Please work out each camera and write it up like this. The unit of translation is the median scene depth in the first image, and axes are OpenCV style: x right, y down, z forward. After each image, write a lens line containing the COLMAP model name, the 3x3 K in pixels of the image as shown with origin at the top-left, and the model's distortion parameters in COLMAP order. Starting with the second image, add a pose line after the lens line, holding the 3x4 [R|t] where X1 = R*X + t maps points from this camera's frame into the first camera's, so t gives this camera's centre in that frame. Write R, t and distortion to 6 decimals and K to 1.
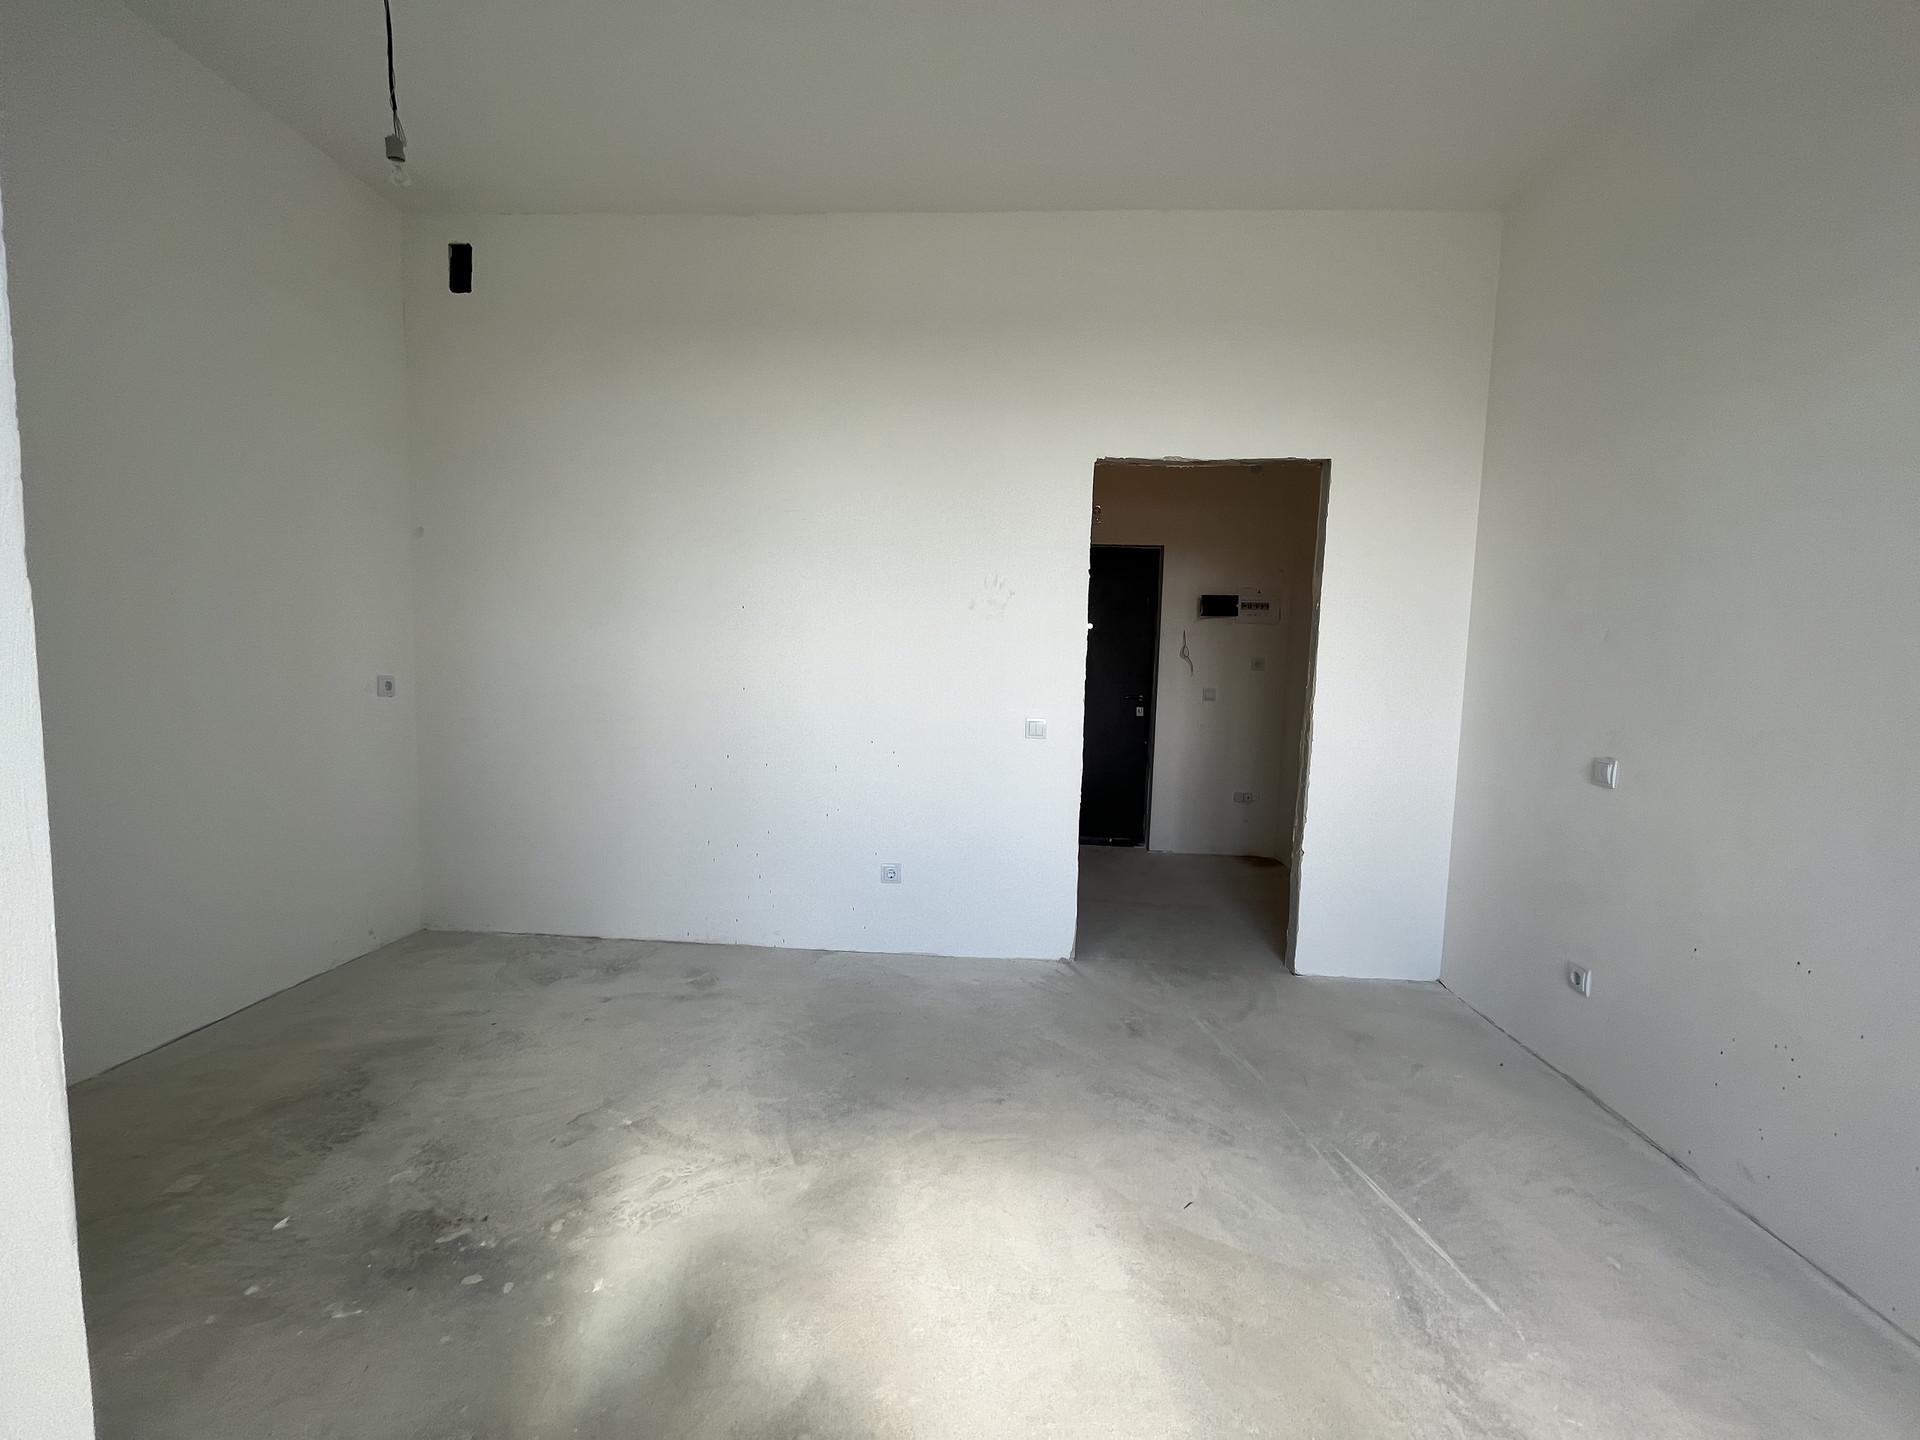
lens RADIAL K [[774.7, 0, 964.1], [0, 774.7, 725.6], [0, 0, 1]] dist [-0.001956, -0.000750]
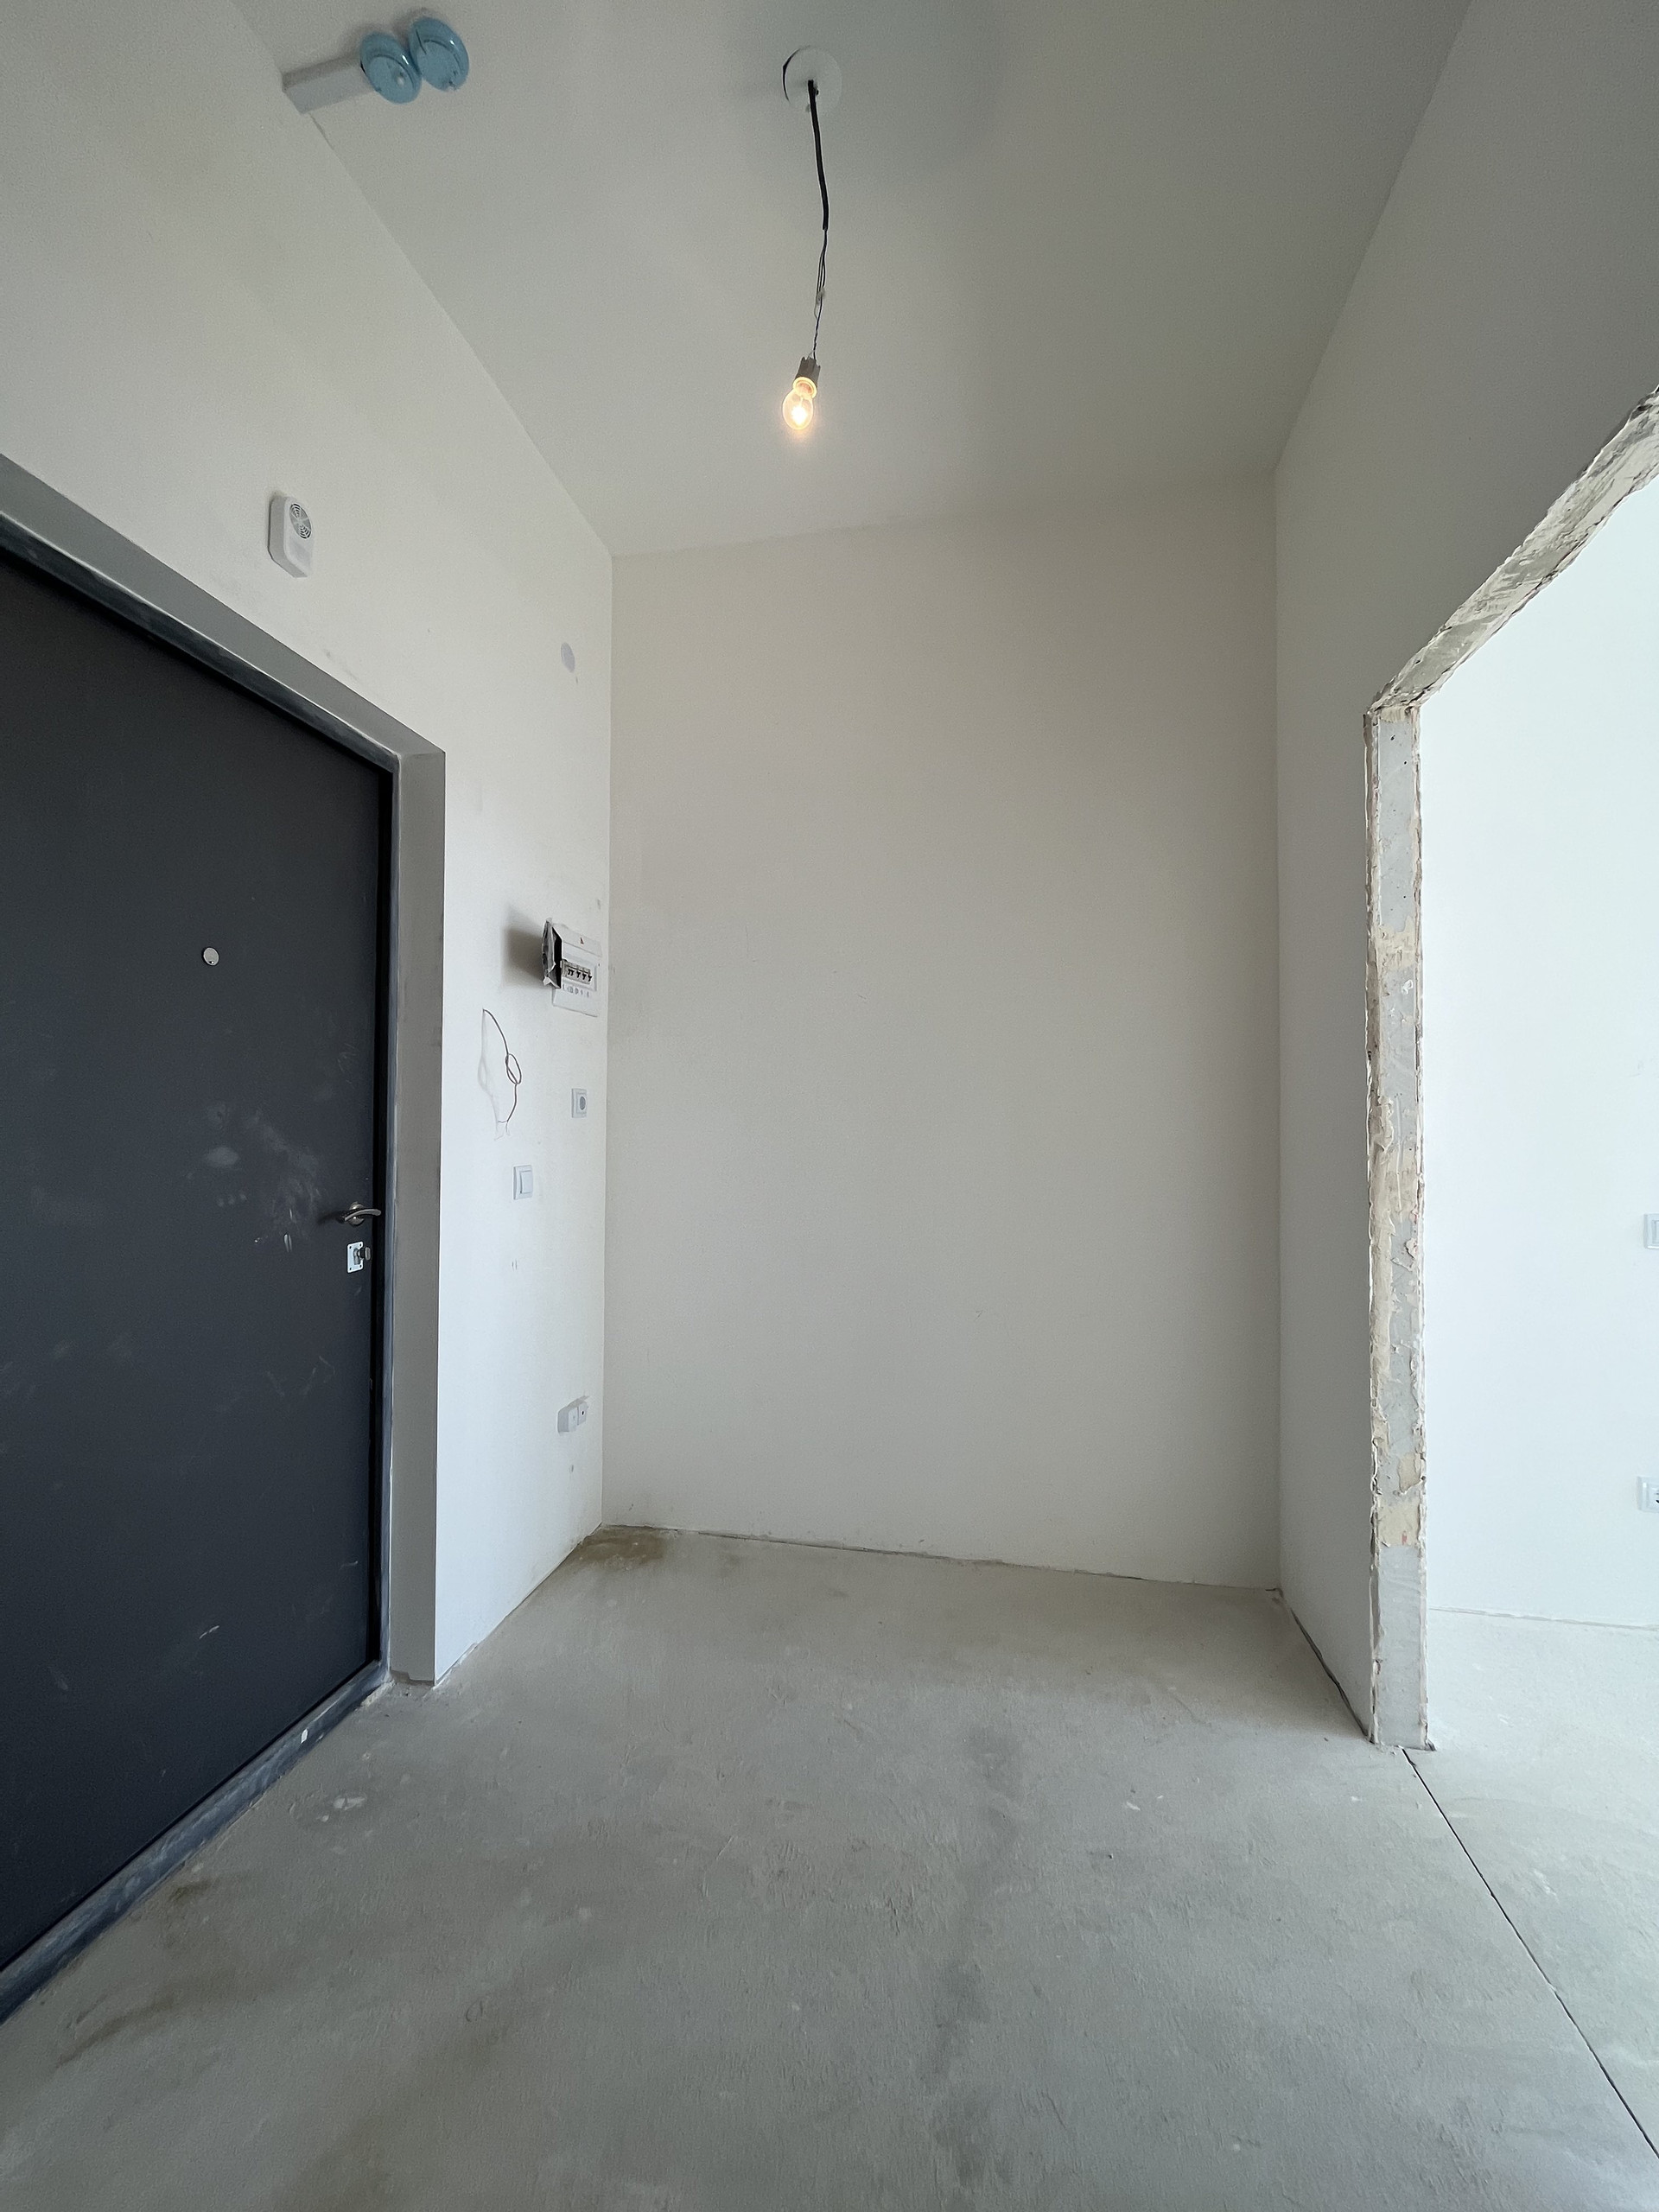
lens RADIAL K [[892.5, 0, 822.2], [0, 892.5, 1112.7], [0, 0, 1]] dist [-0.001956, -0.000750]
pose [[0.141863, -0.013945, 0.989788, -0.171020], [0.081389, 0.996680, 0.002377, -0.108704], [-0.986535, 0.080221, 0.142527, 1.340288]]
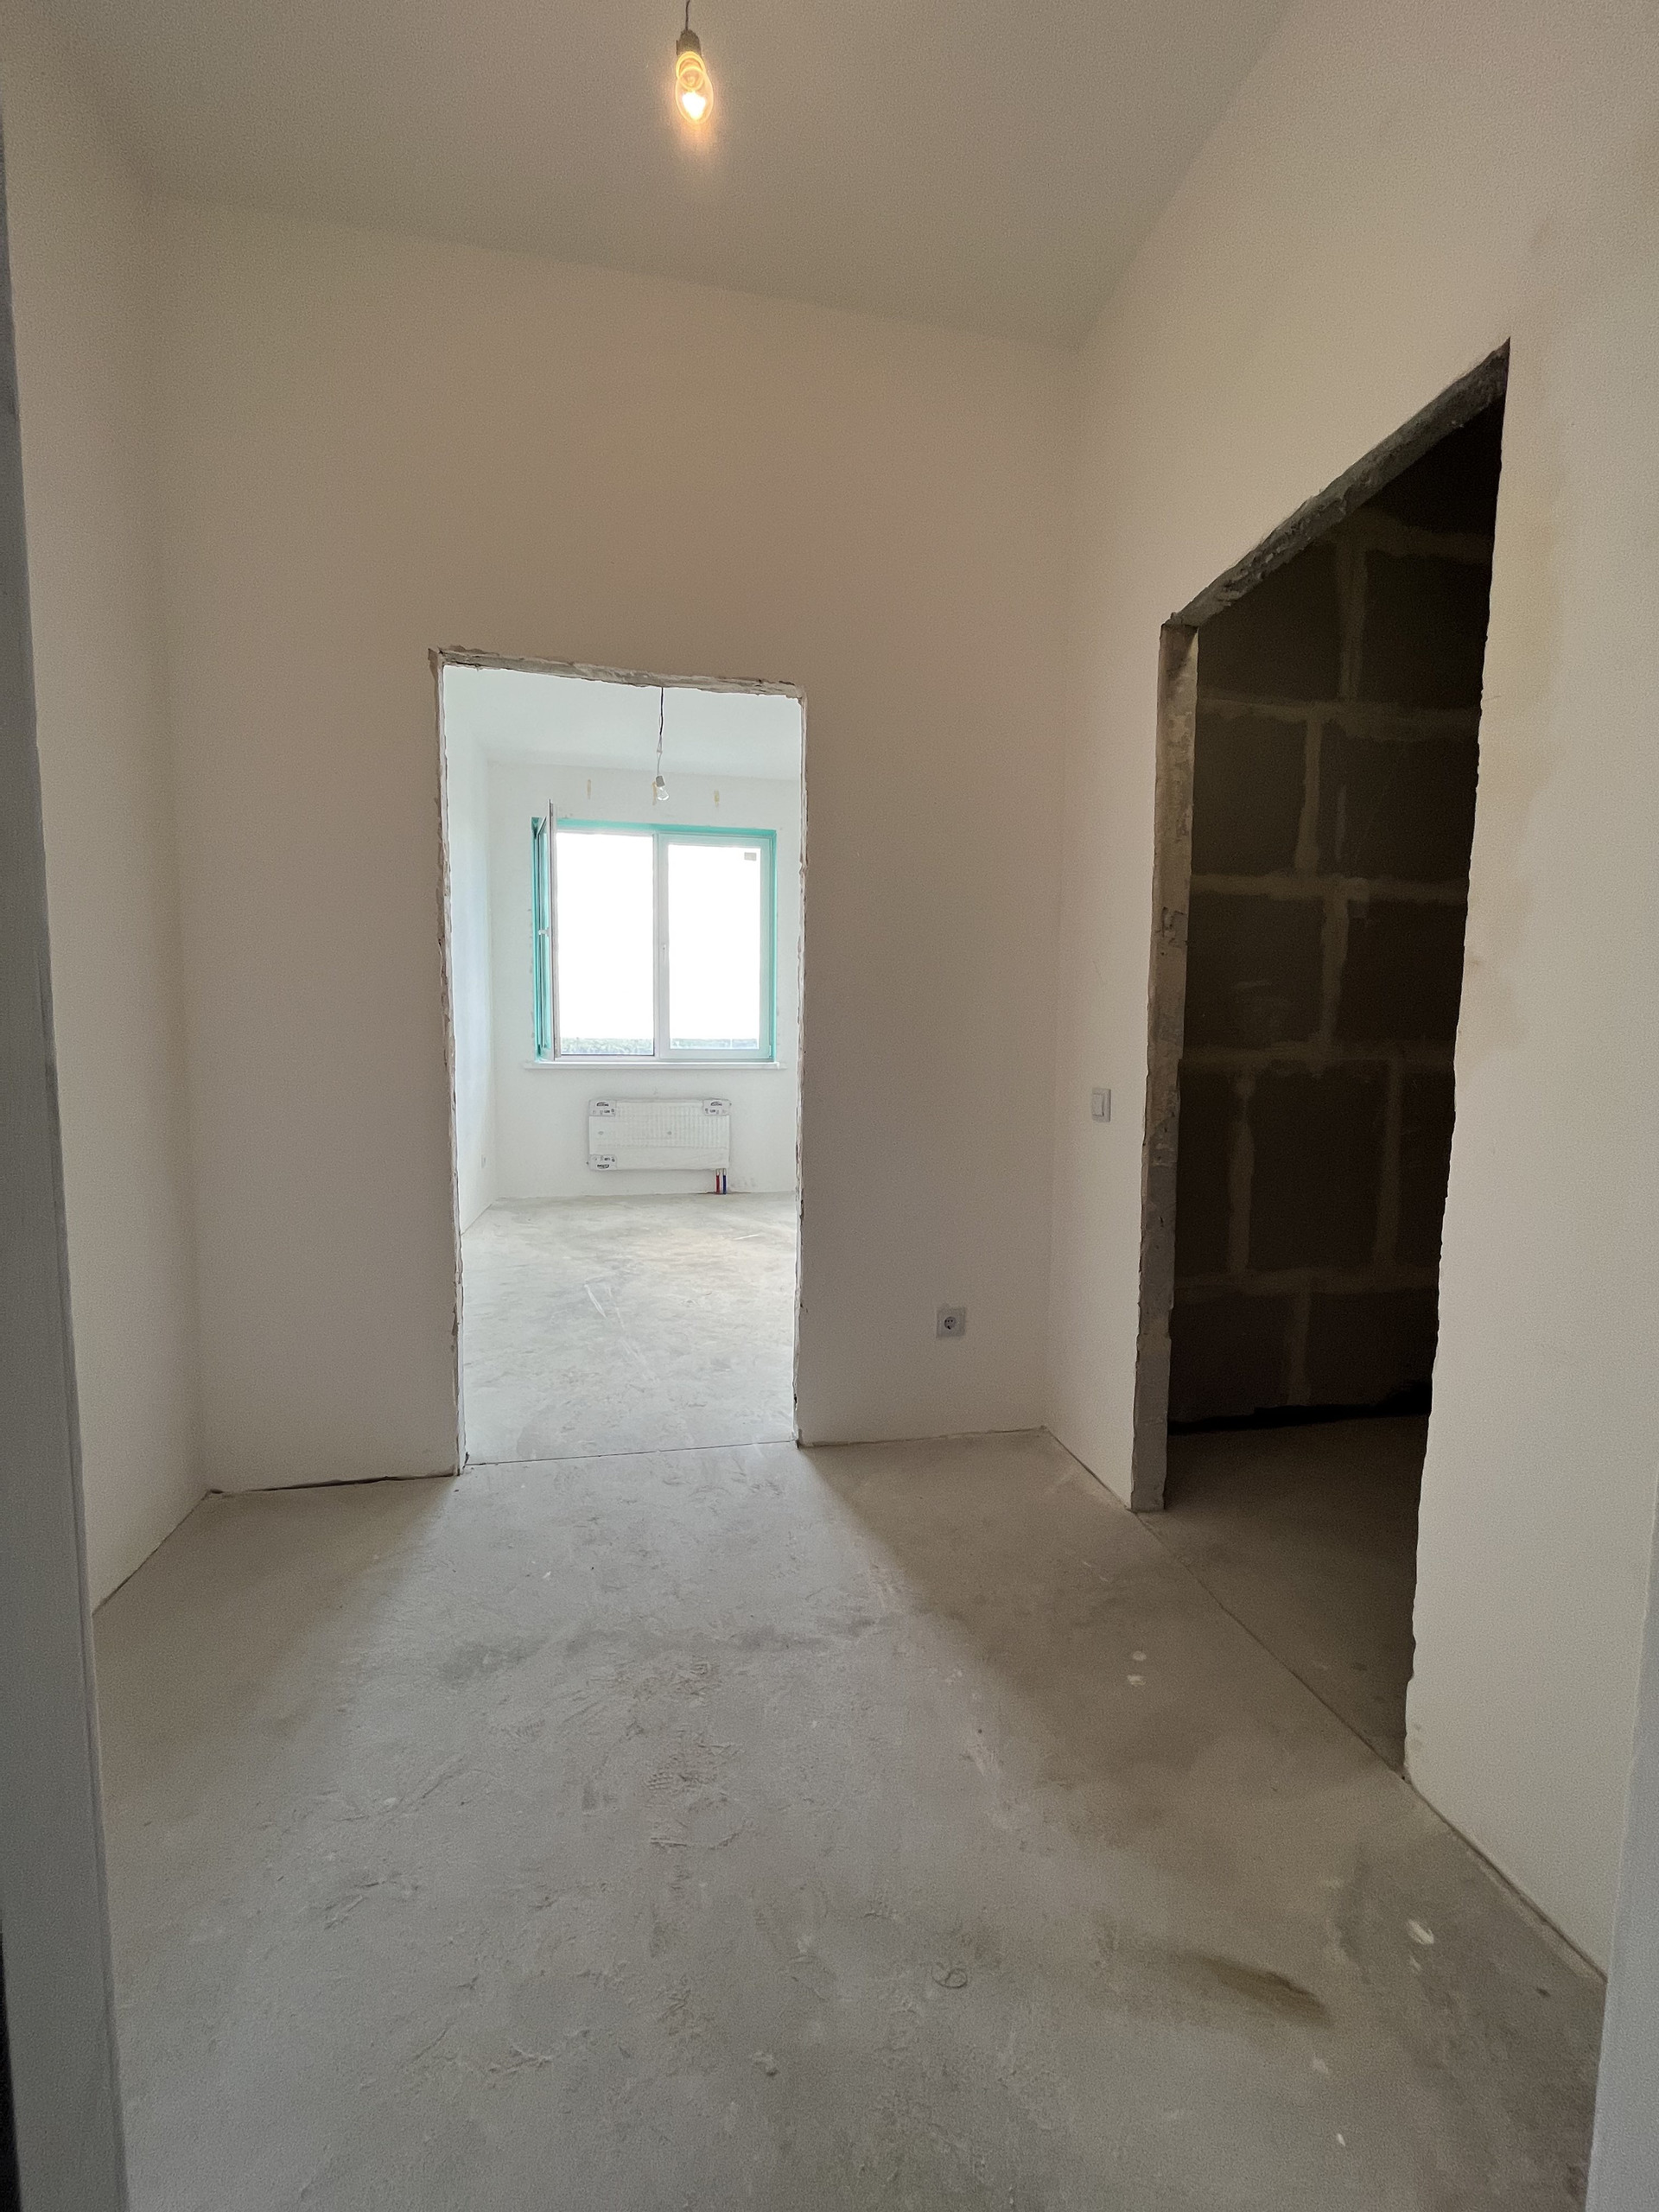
lens RADIAL K [[892.5, 0, 822.2], [0, 892.5, 1112.7], [0, 0, 1]] dist [-0.001956, -0.000750]
pose [[-0.968960, -0.017015, -0.246632, 0.338001], [-0.056500, 0.986466, 0.153921, -0.107452], [0.240675, 0.163078, -0.956808, 1.849210]]
